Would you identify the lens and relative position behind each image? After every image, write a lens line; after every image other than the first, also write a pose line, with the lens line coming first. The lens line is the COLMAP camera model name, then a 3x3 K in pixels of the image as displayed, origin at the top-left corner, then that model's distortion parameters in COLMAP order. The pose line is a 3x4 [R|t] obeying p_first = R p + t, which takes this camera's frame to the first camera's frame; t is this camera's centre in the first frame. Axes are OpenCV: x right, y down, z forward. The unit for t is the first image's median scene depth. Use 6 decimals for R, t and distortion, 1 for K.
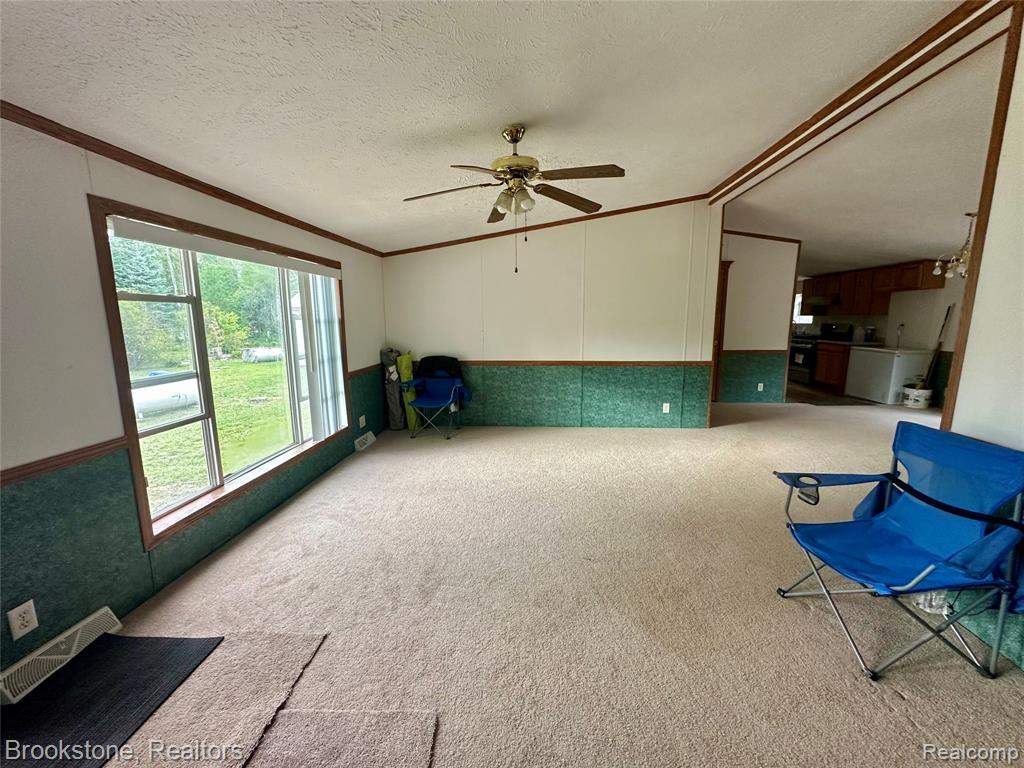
lens RADIAL K [[406.9, 0, 515.2], [0, 406.9, 382.9], [0, 0, 1]] dist [-0.001198, -0.000110]
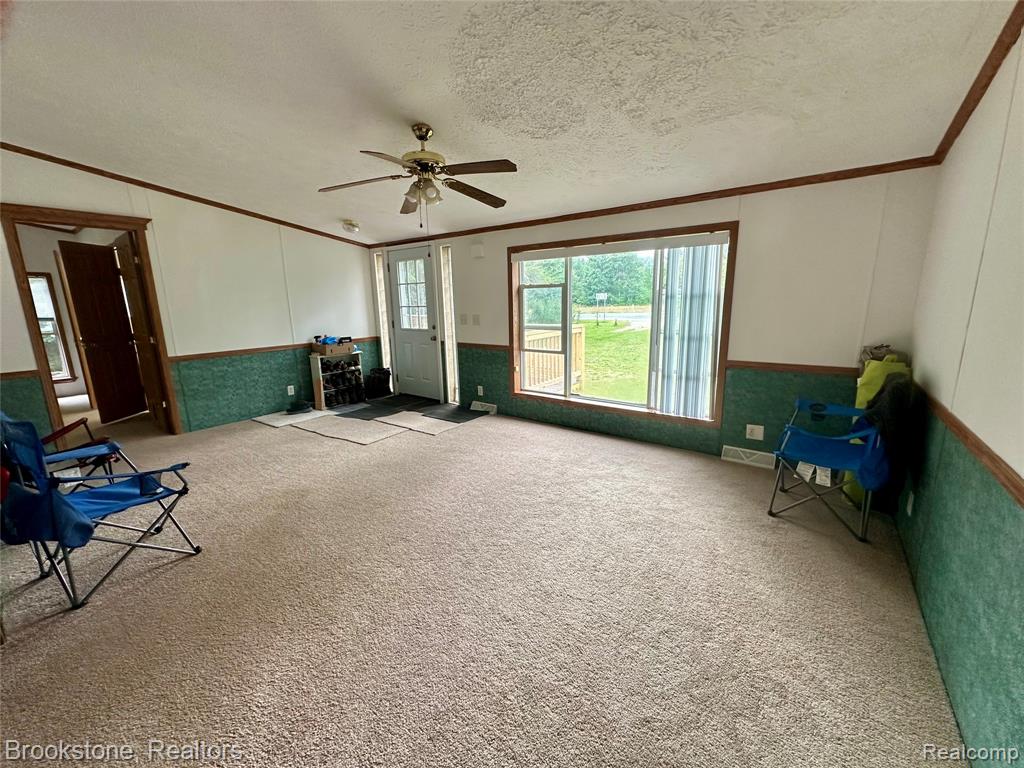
lens RADIAL K [[406.9, 0, 515.5], [0, 406.9, 383.3], [0, 0, 1]] dist [-0.001198, -0.000110]
pose [[-0.541771, 0.179720, -0.821087, 0.820981], [-0.113397, 0.952314, 0.283265, -0.272516], [0.832842, 0.246574, -0.495556, 1.787471]]
